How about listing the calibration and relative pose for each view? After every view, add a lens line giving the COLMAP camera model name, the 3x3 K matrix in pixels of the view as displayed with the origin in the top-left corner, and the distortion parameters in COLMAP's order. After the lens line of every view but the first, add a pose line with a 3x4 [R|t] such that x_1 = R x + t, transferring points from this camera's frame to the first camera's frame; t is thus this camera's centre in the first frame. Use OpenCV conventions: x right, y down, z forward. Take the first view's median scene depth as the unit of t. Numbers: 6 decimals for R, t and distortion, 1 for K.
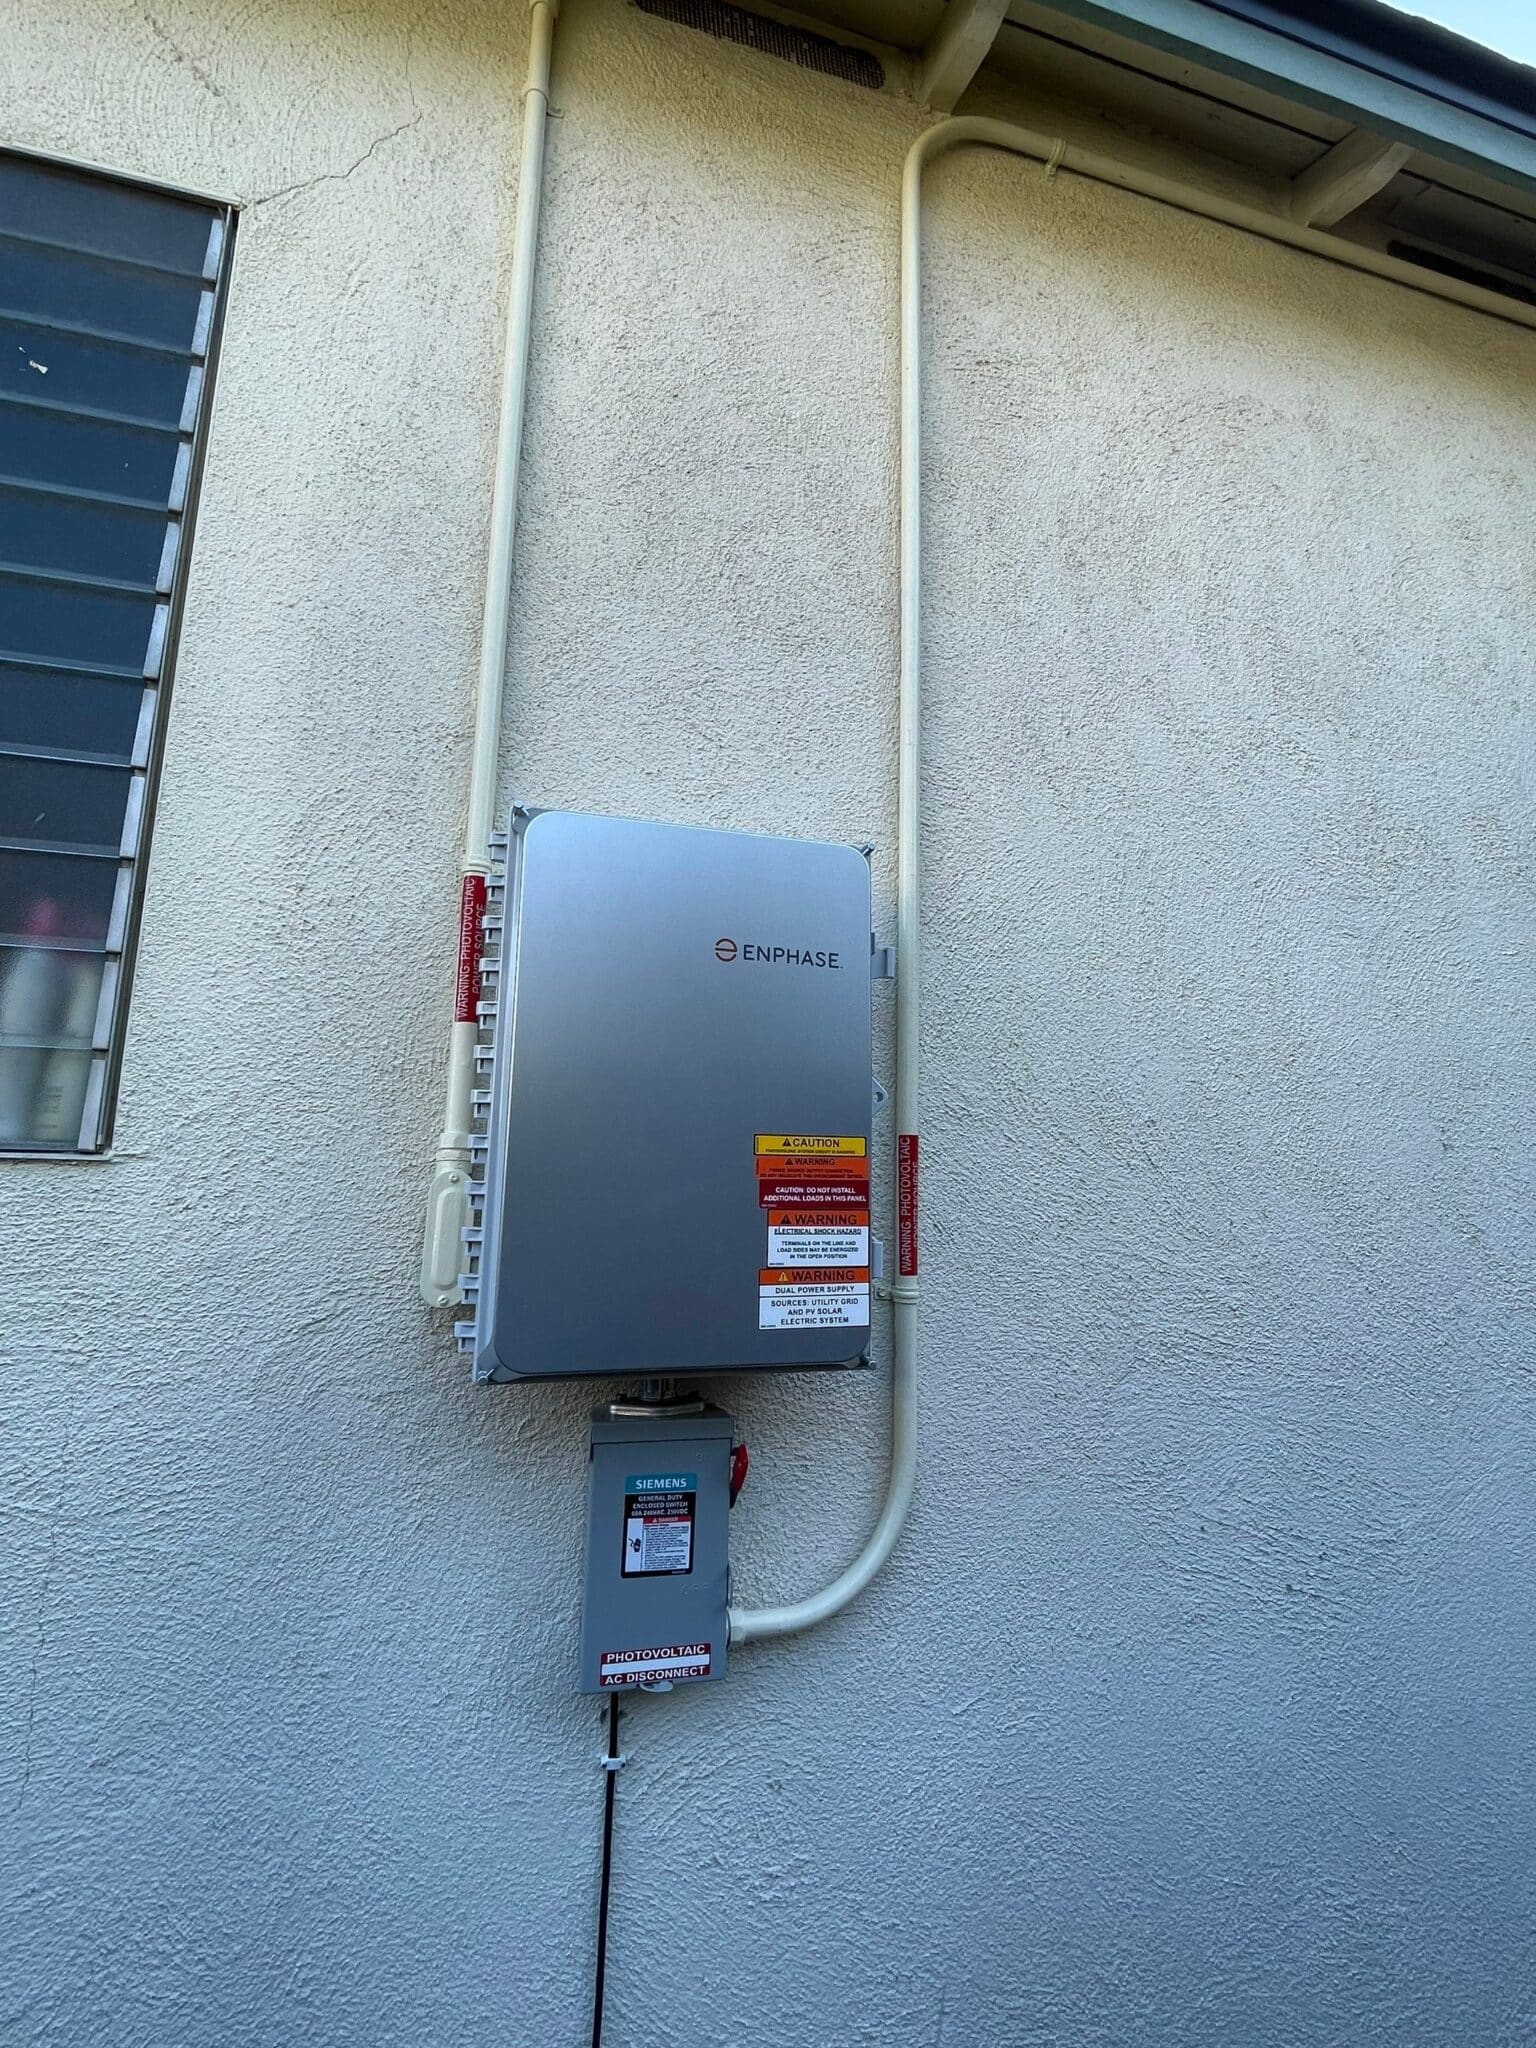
lens RADIAL K [[1024.1, 0, 767.3], [0, 1024.1, 1007.9], [0, 0, 1]] dist [-0.004333, -0.000800]
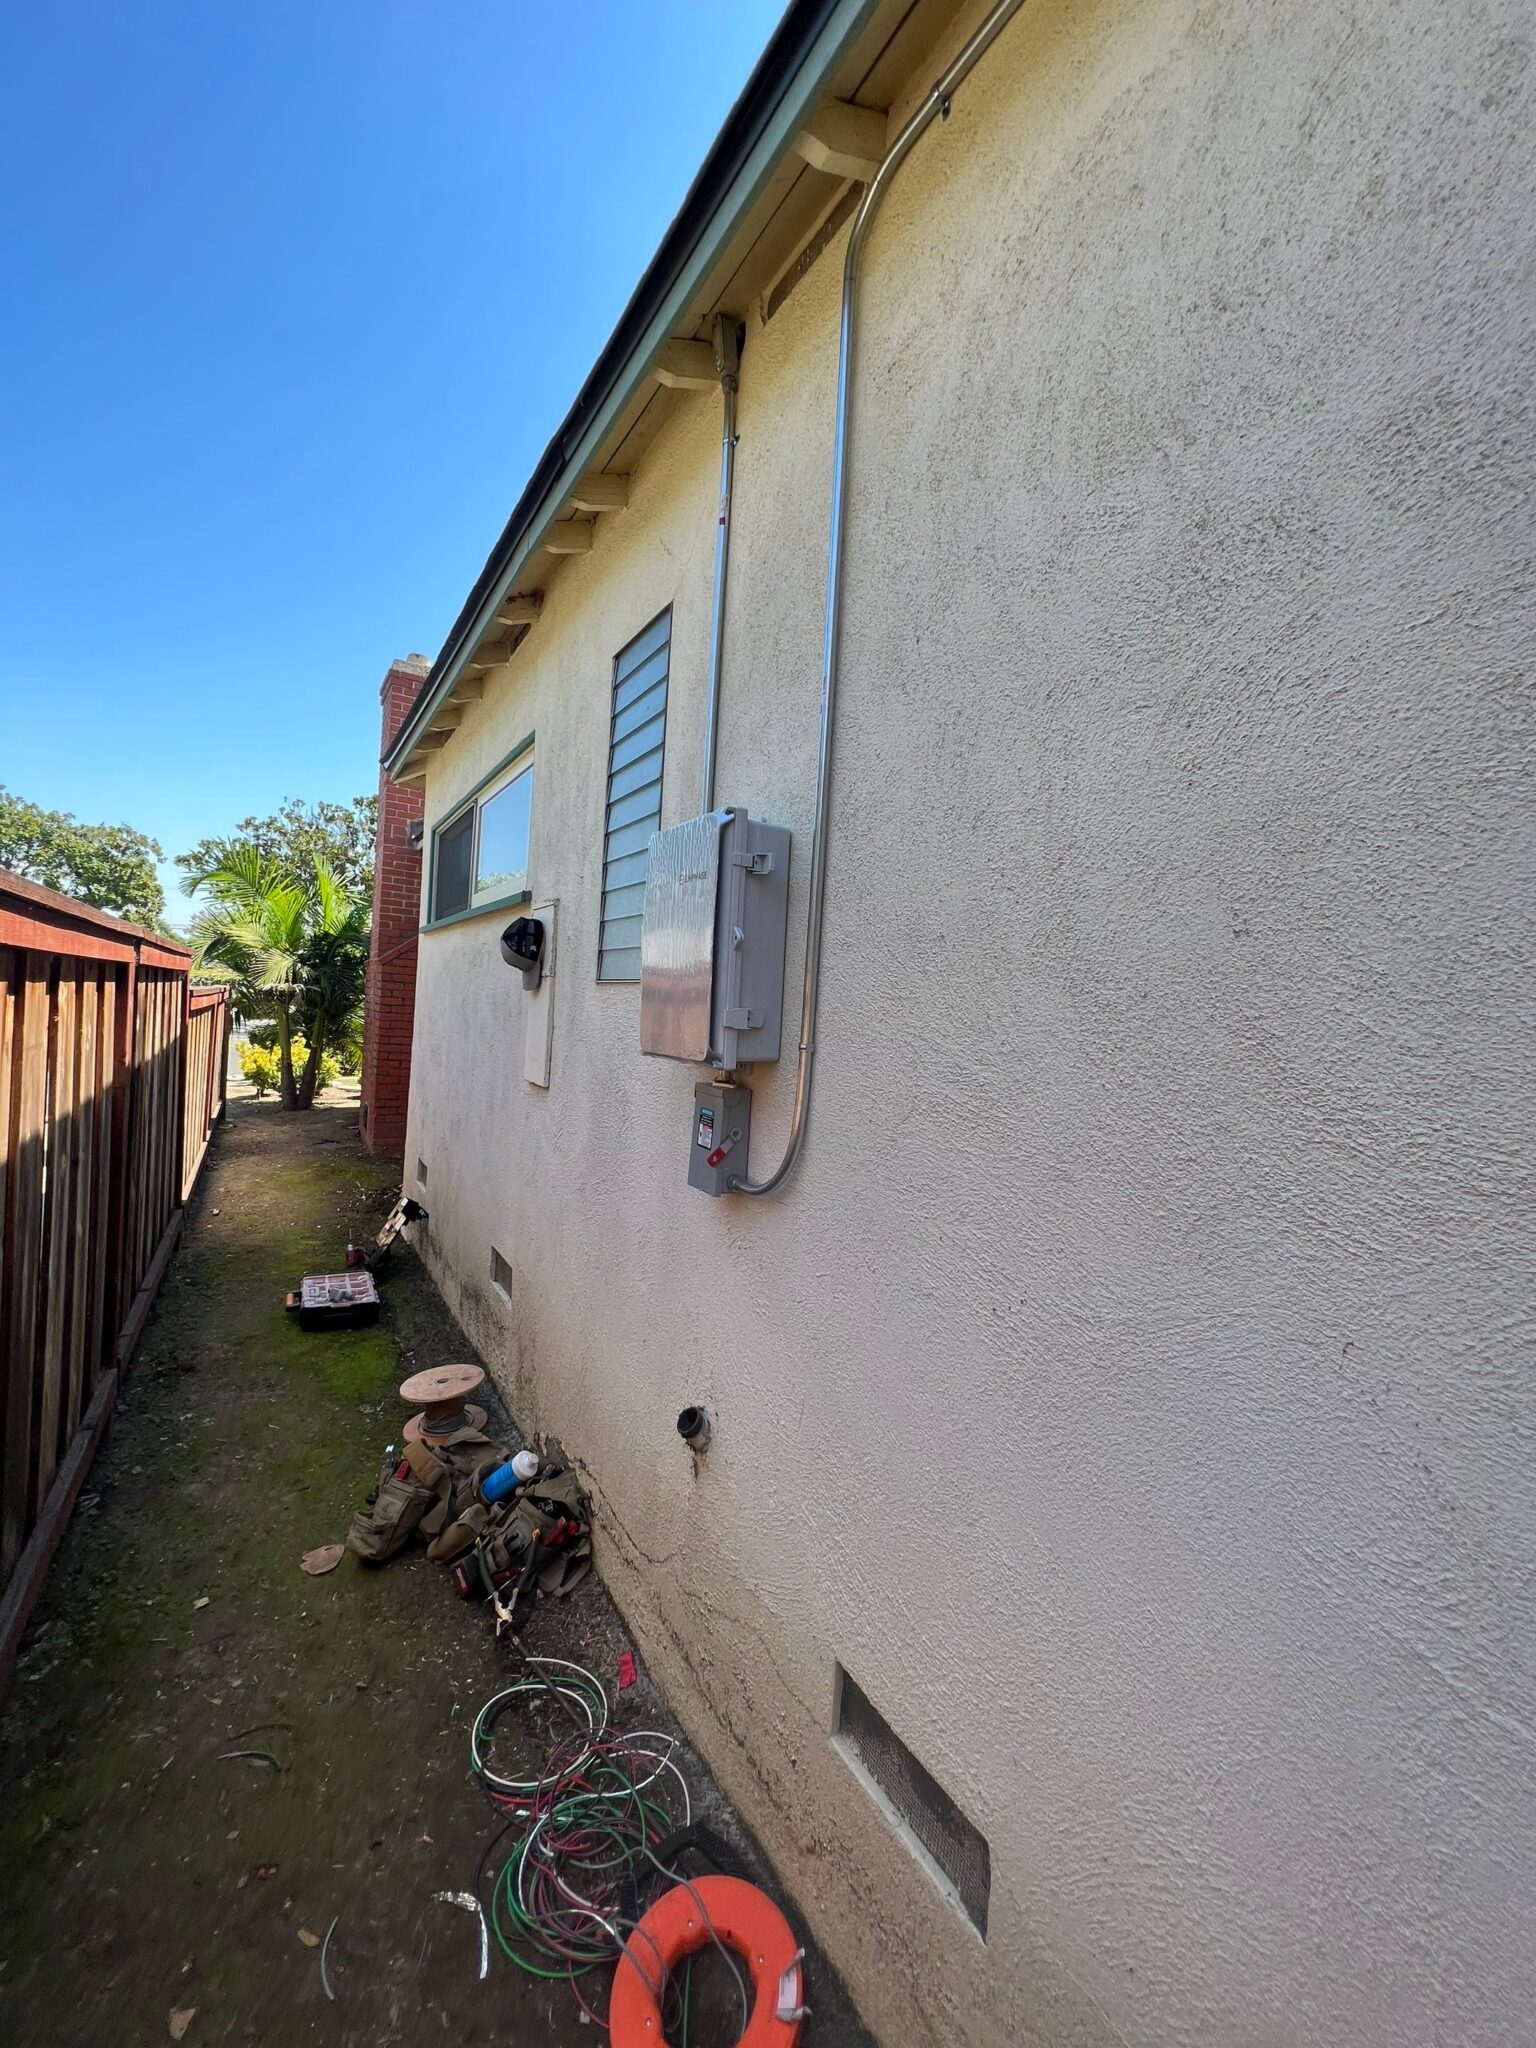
lens RADIAL K [[824.8, 0, 768.0], [0, 824.8, 1024.0], [0, 0, 1]] dist [-0.003272, 0.000960]
pose [[0.254289, 0.017862, -0.966963, 1.678711], [0.125088, 0.990824, 0.051198, 0.177705], [0.959005, -0.133974, 0.249722, 0.659070]]
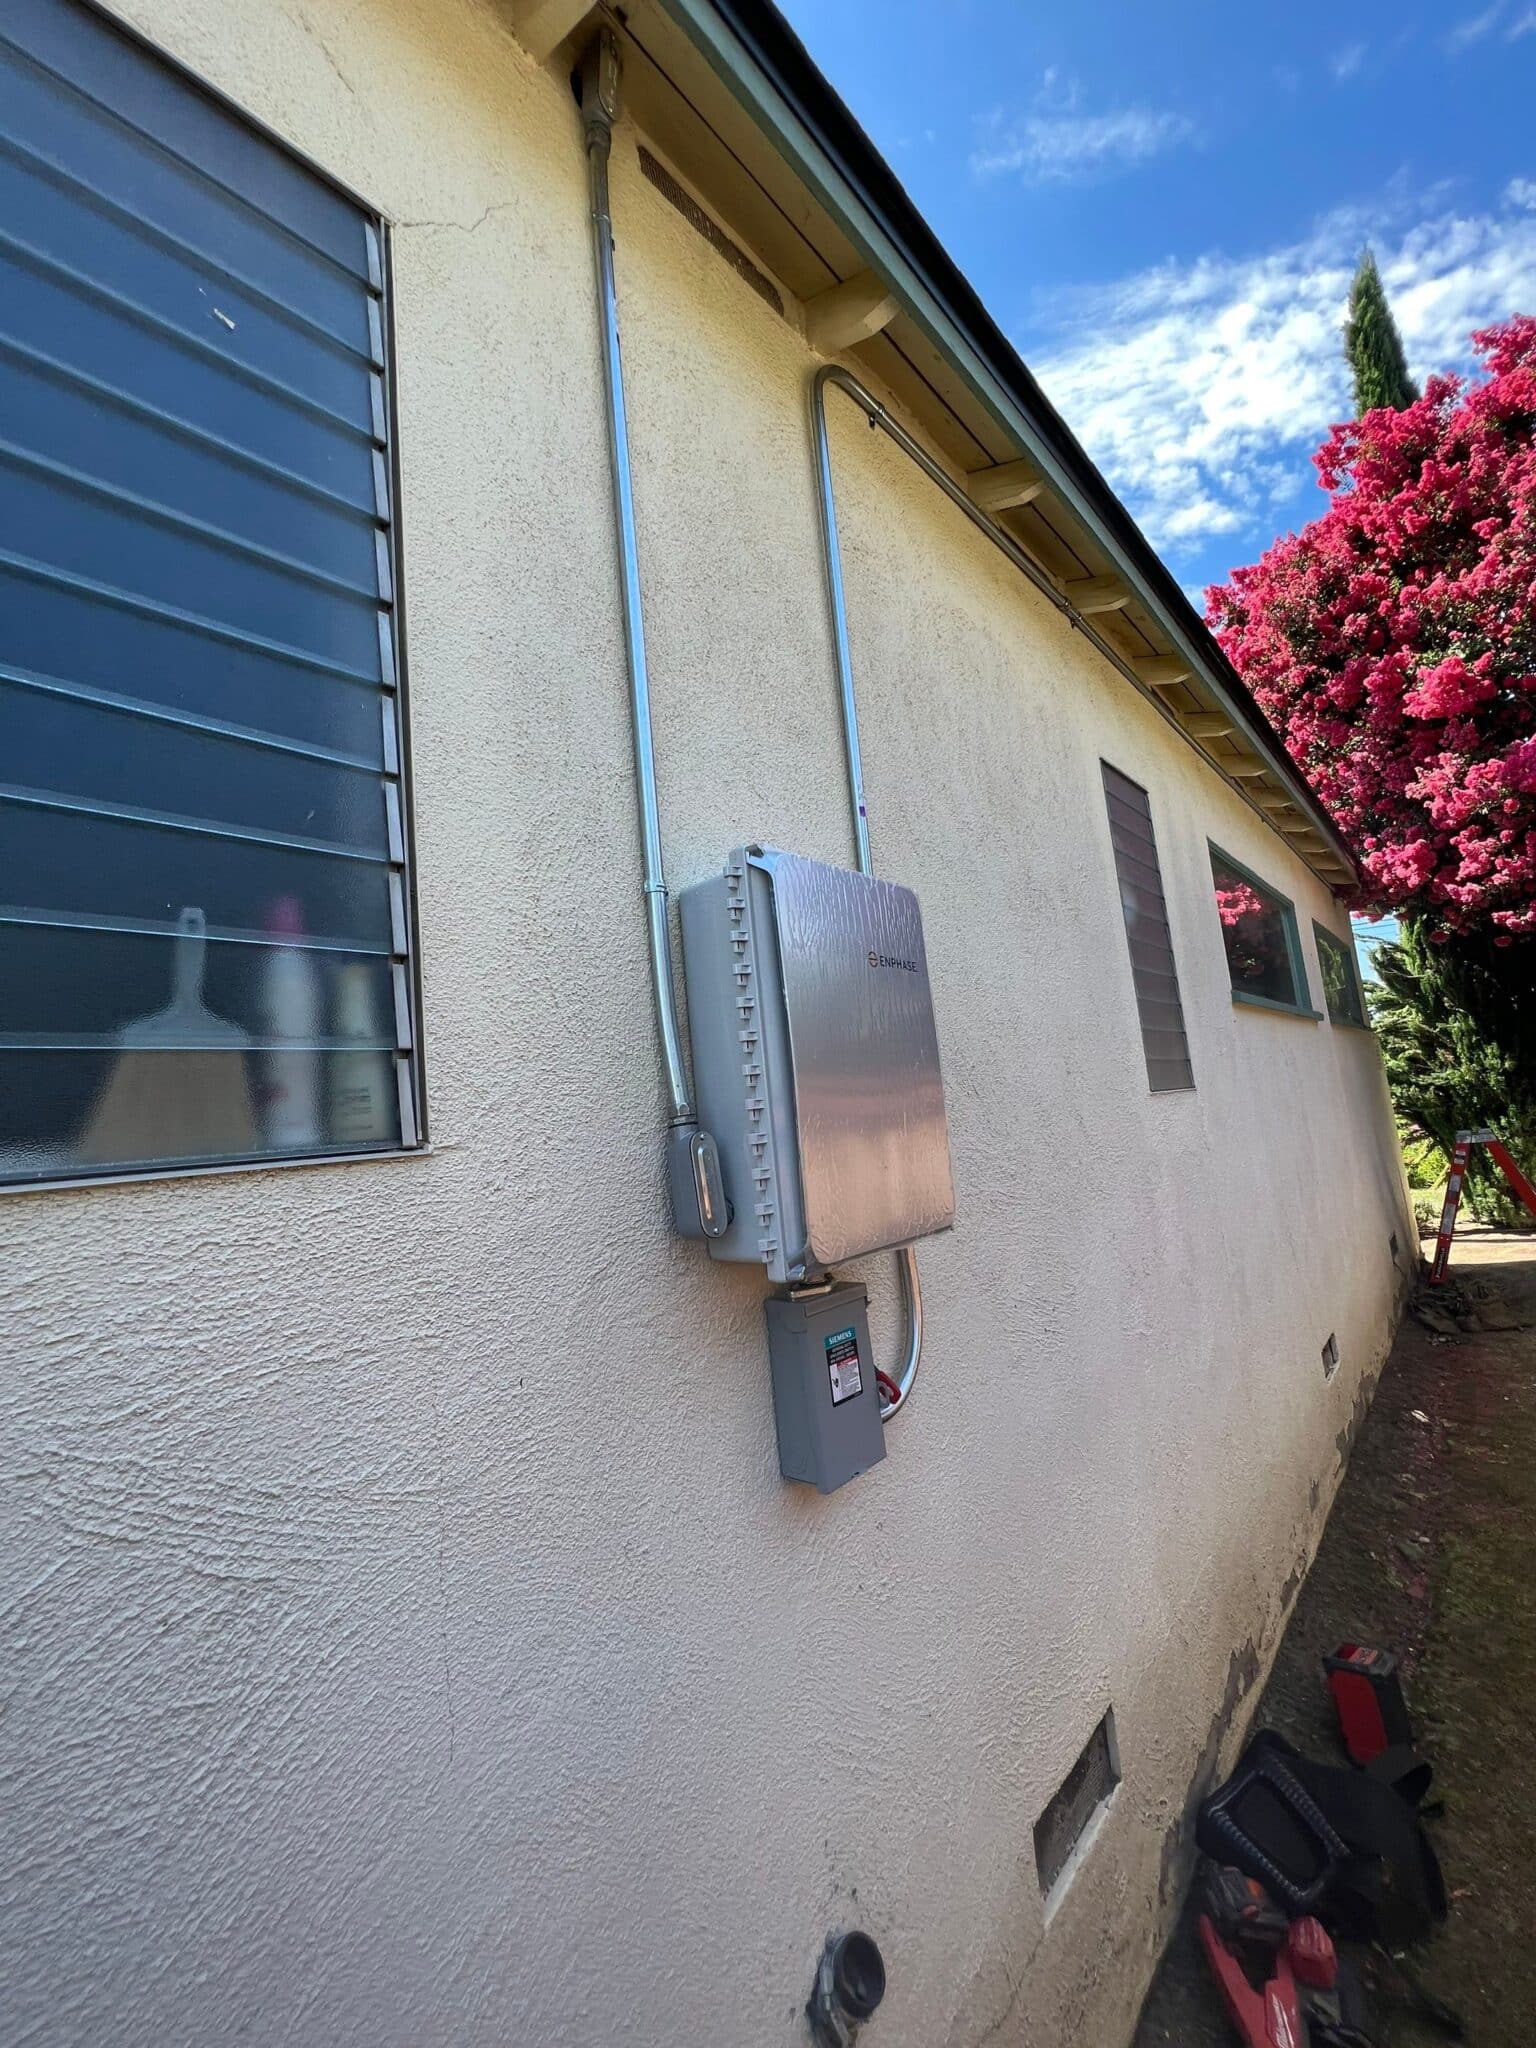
lens RADIAL K [[824.8, 0, 768.0], [0, 824.8, 1024.0], [0, 0, 1]] dist [-0.003272, 0.000960]
pose [[0.847758, -0.031068, 0.529472, -0.740101], [0.013845, 0.999239, 0.036465, -0.009628], [-0.530202, -0.023583, 0.847543, 0.093792]]
